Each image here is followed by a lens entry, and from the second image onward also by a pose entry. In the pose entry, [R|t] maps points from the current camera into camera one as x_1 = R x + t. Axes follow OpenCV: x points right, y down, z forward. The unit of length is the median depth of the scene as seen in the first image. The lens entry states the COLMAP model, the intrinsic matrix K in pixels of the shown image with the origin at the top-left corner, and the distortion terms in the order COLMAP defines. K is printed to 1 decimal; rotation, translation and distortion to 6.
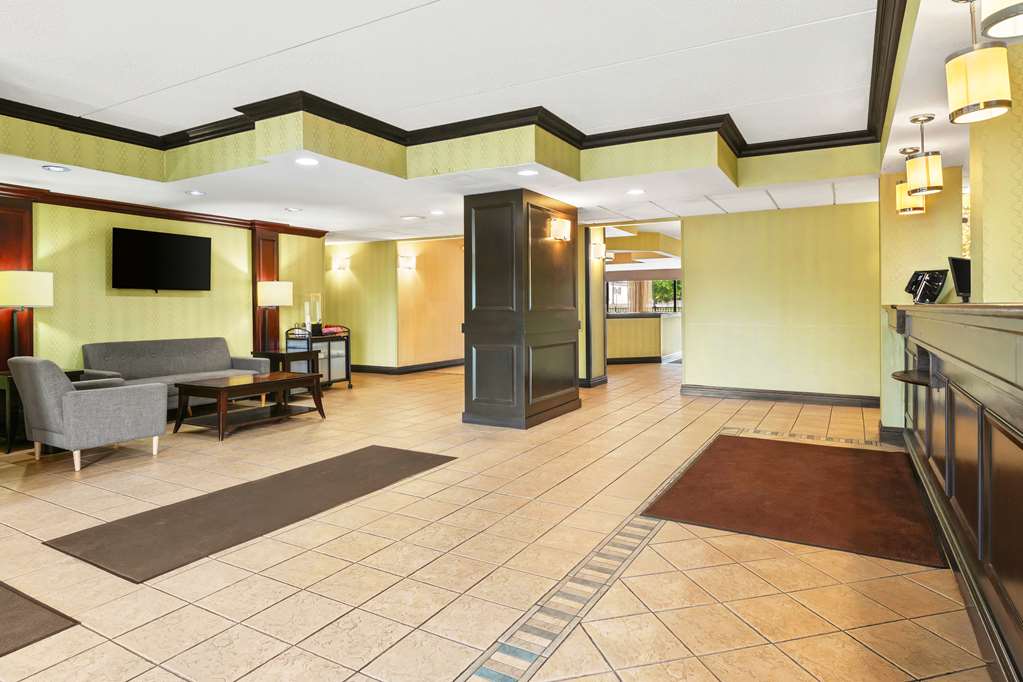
lens RADIAL K [[588.8, 0, 512.4], [0, 588.8, 312.0], [0, 0, 1]] dist [-0.000443, -0.000122]
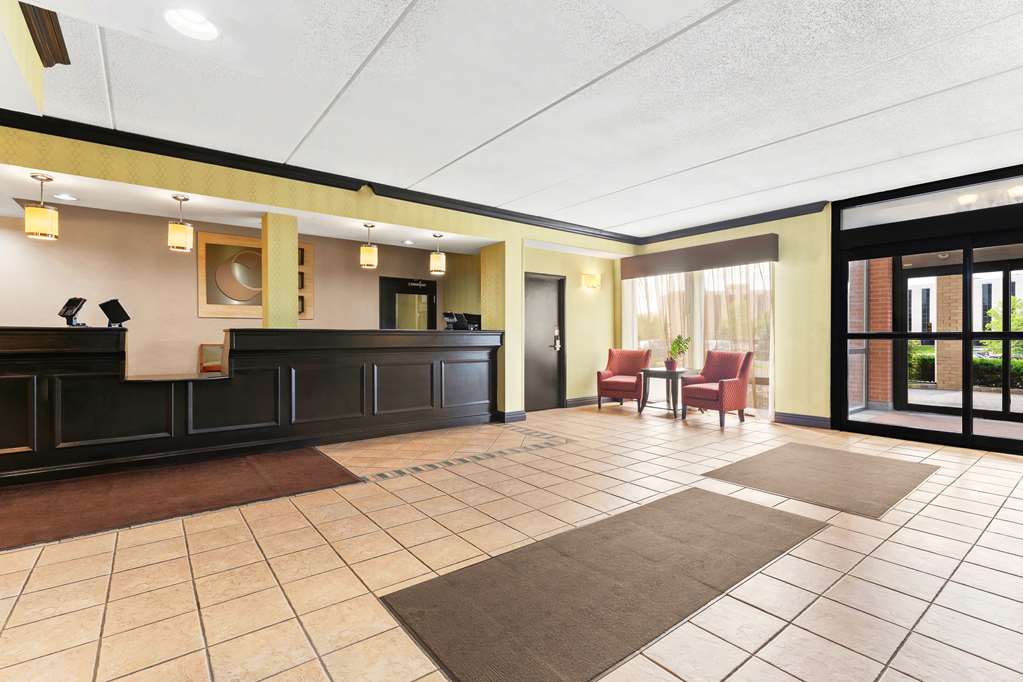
lens RADIAL K [[437.4, 0, 510.6], [0, 437.4, 318.6], [0, 0, 1]] dist [0.000066, 0.000005]
pose [[-0.909303, -0.003710, 0.416118, -0.545030], [-0.003491, 0.999993, 0.001288, -0.043541], [-0.416119, -0.000282, -0.909310, 1.876911]]
